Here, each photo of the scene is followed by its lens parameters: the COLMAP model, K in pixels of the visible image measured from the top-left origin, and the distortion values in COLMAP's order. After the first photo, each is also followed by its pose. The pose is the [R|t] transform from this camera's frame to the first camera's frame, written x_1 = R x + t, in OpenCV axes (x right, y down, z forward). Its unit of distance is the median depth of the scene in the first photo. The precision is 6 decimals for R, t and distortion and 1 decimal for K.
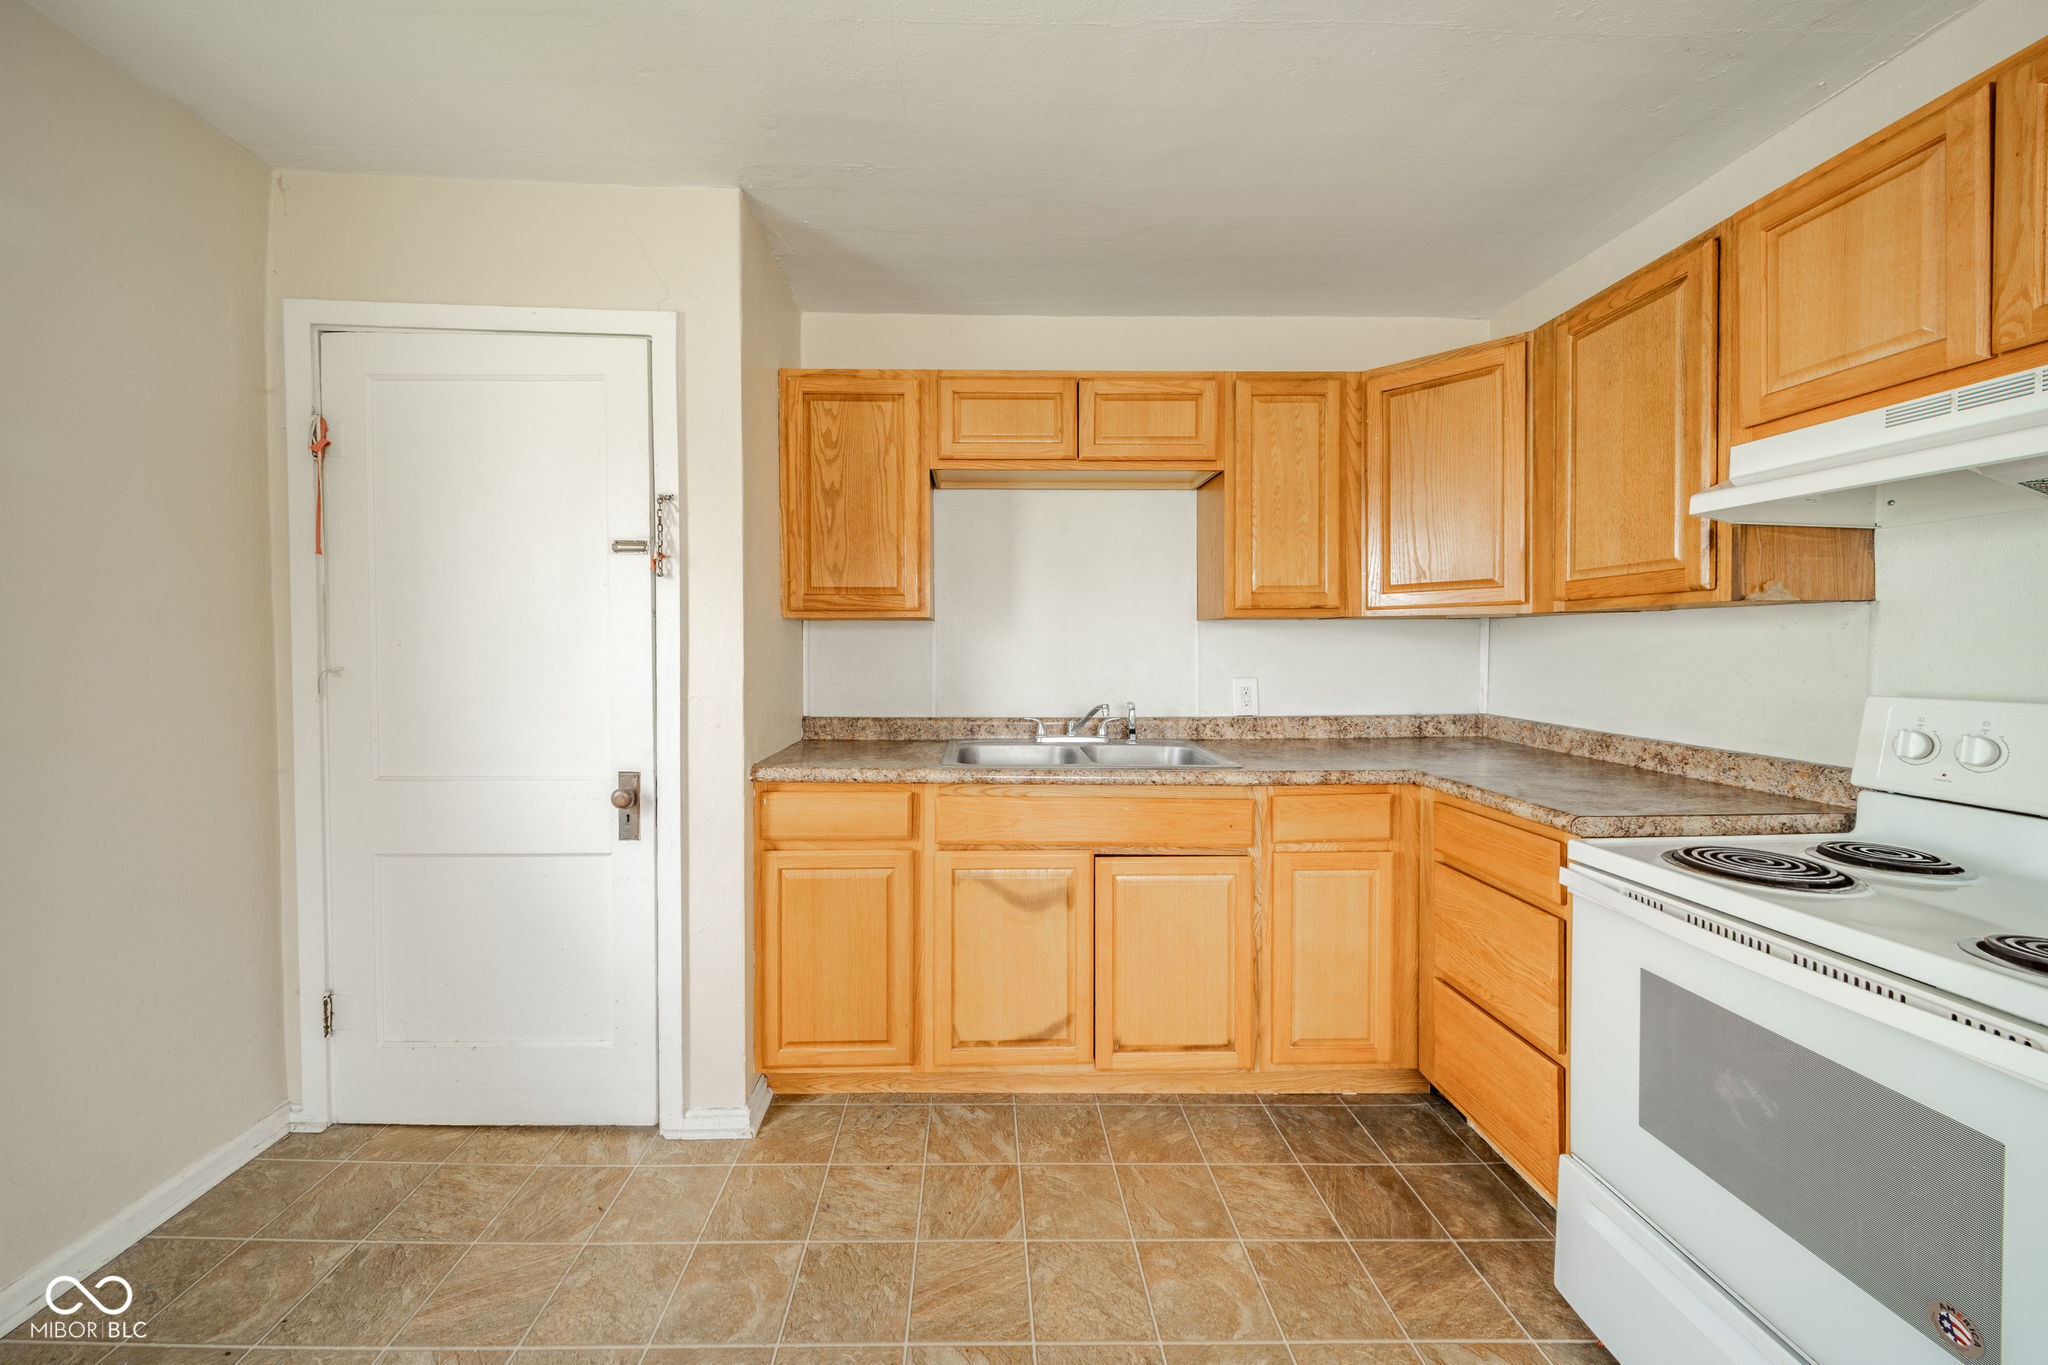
lens RADIAL K [[724.8, 0, 1006.0], [0, 724.8, 661.4], [0, 0, 1]] dist [0.000815, -0.000694]
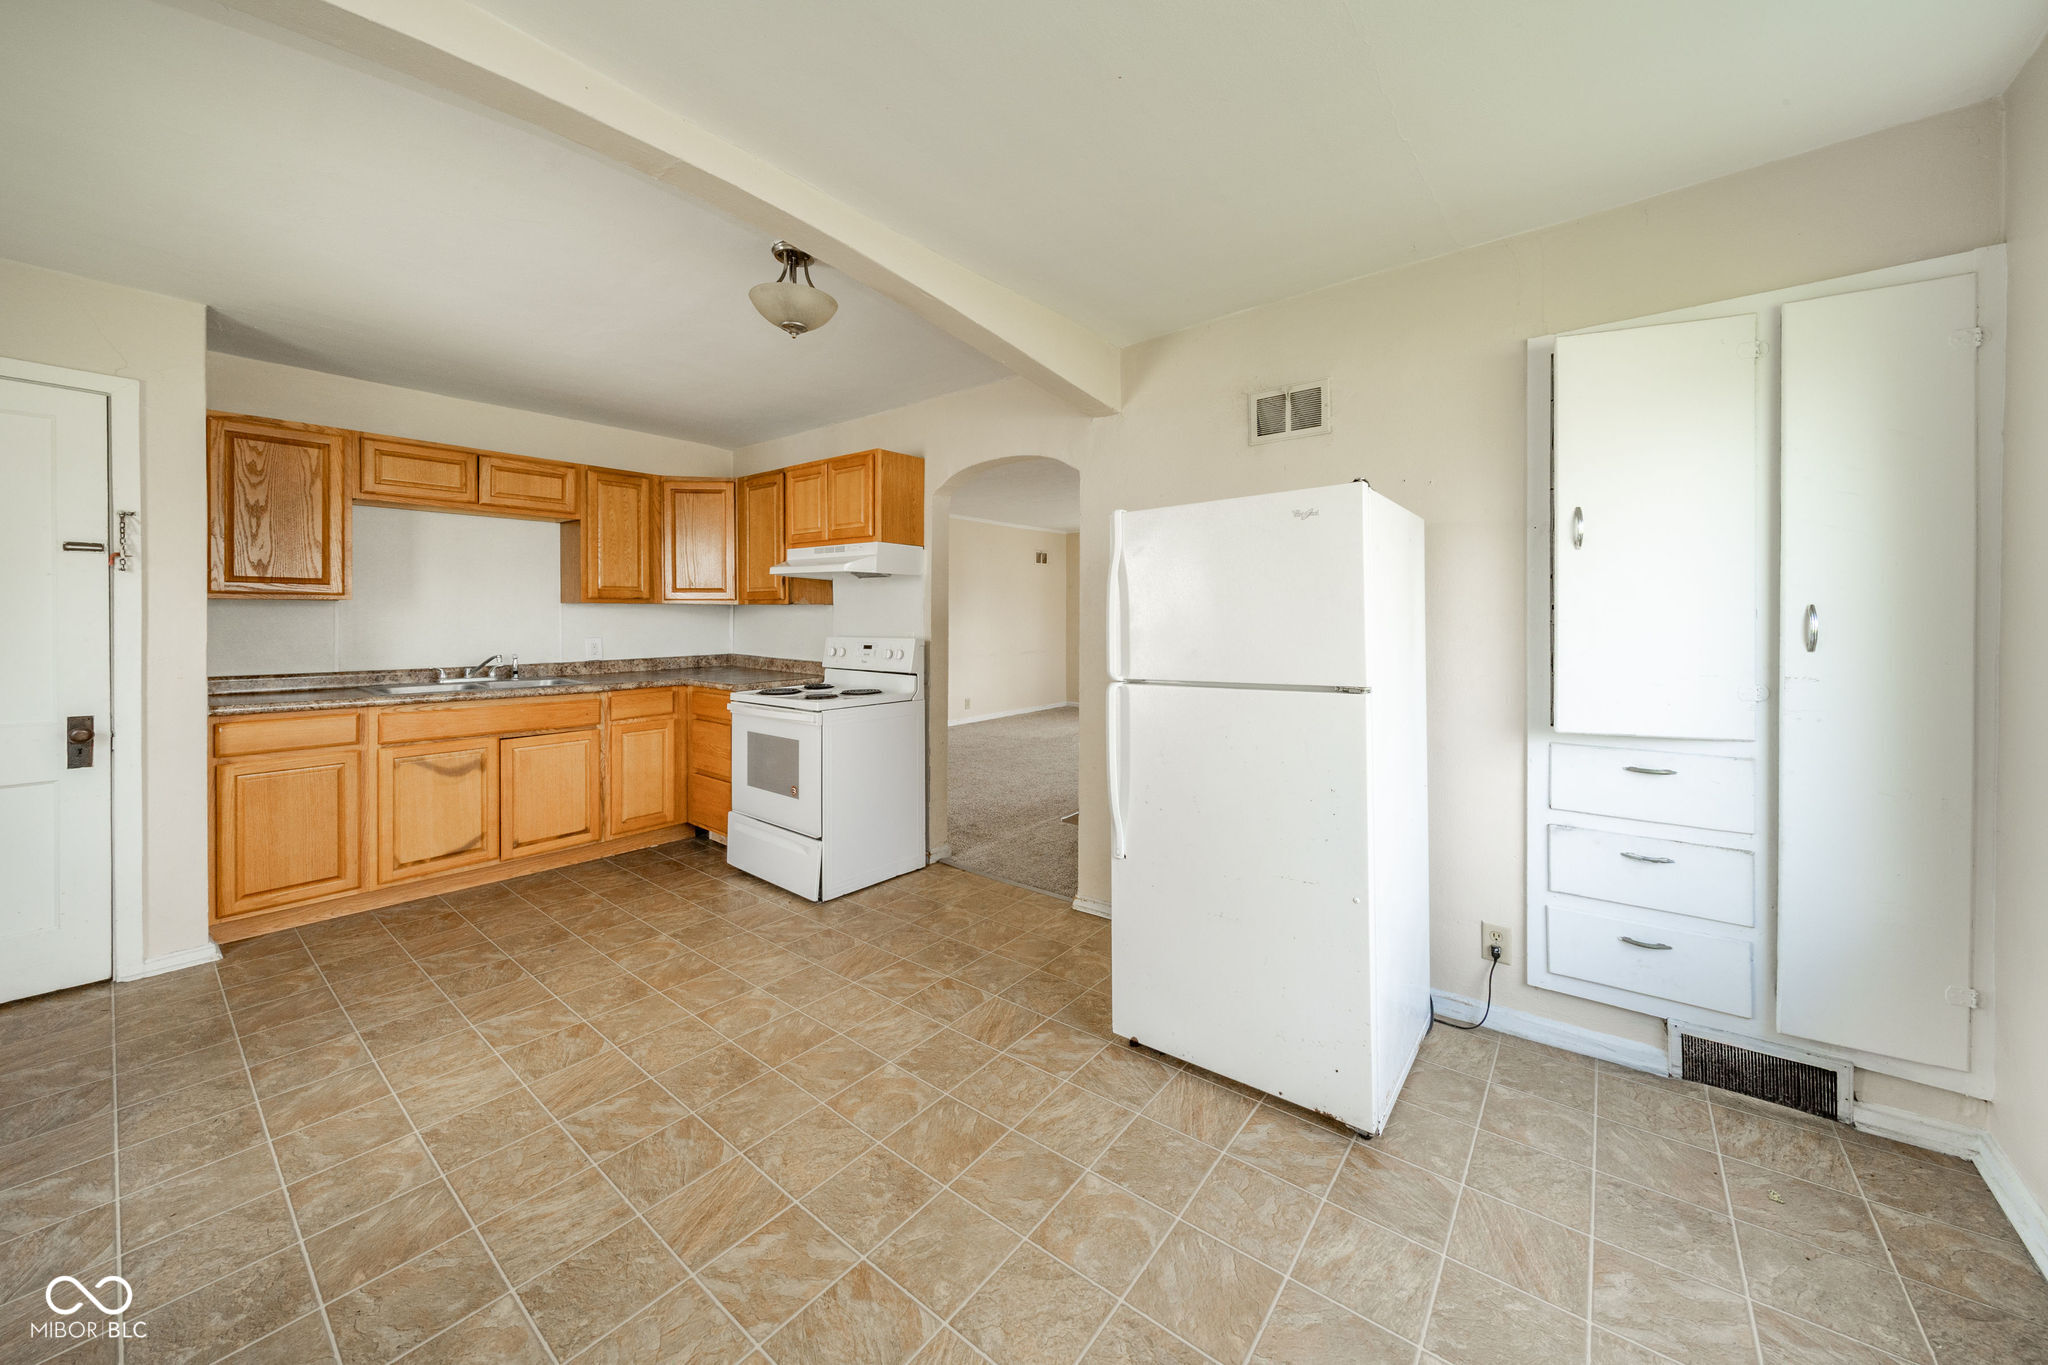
lens RADIAL K [[724.8, 0, 1040.4], [0, 724.8, 617.0], [0, 0, 1]] dist [0.000815, -0.000694]
pose [[0.637337, 0.000085, 0.770585, -0.398416], [0.012611, 0.999865, -0.010540, 0.006781], [-0.770482, 0.016435, 0.637250, -1.138516]]
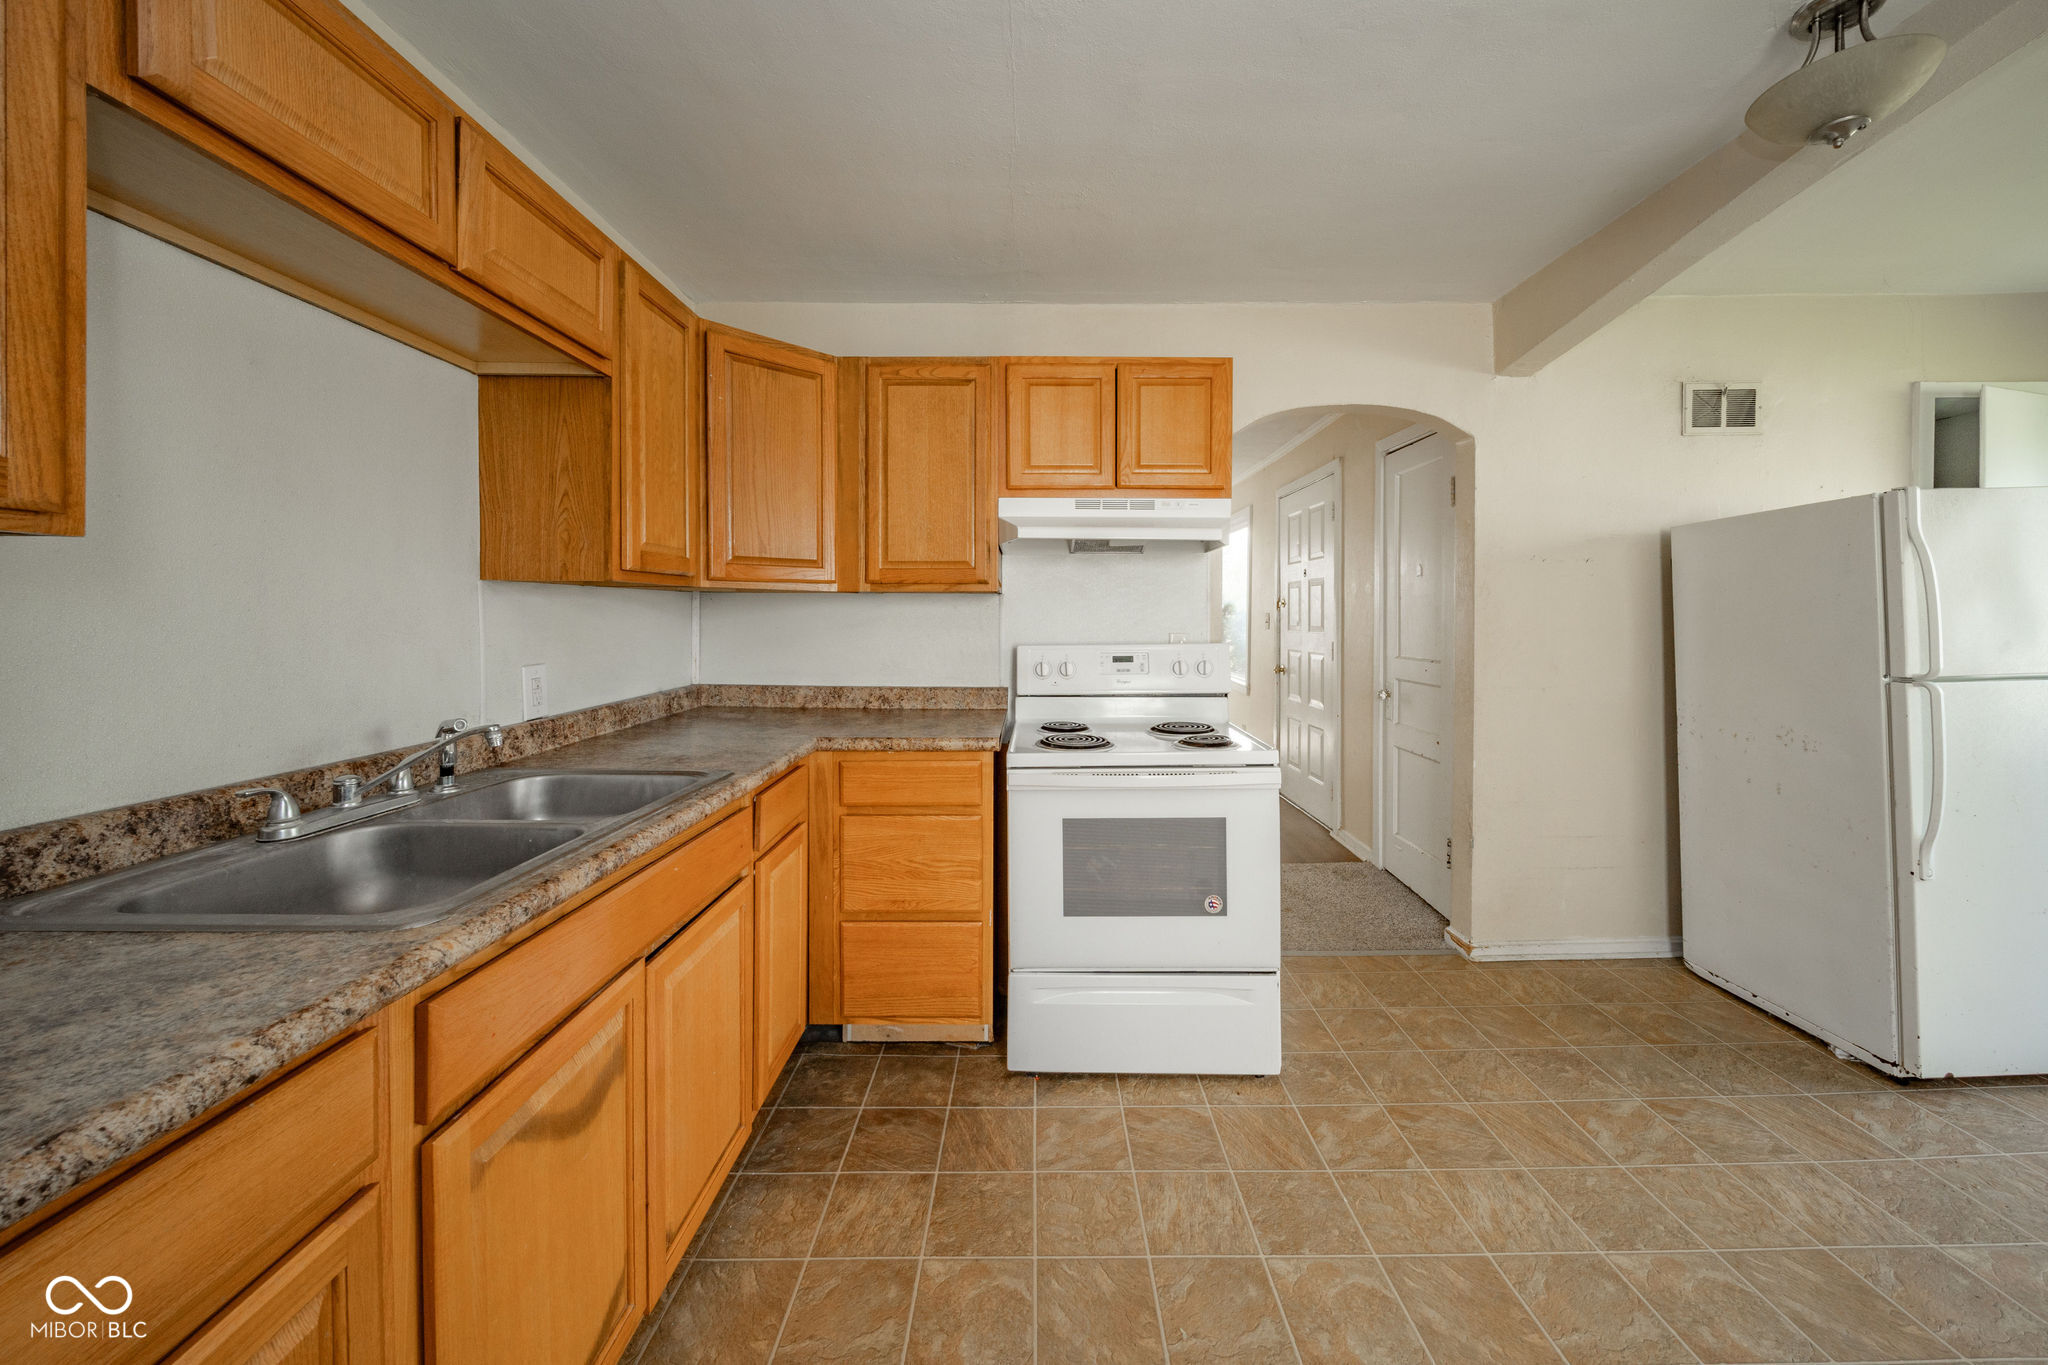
lens RADIAL K [[724.8, 0, 1038.8], [0, 724.8, 624.9], [0, 0, 1]] dist [0.000815, -0.000694]
pose [[0.030511, -0.013264, 0.999446, -0.475005], [0.021263, 0.999694, 0.012619, -0.020078], [-0.999308, 0.020866, 0.030783, 0.642813]]
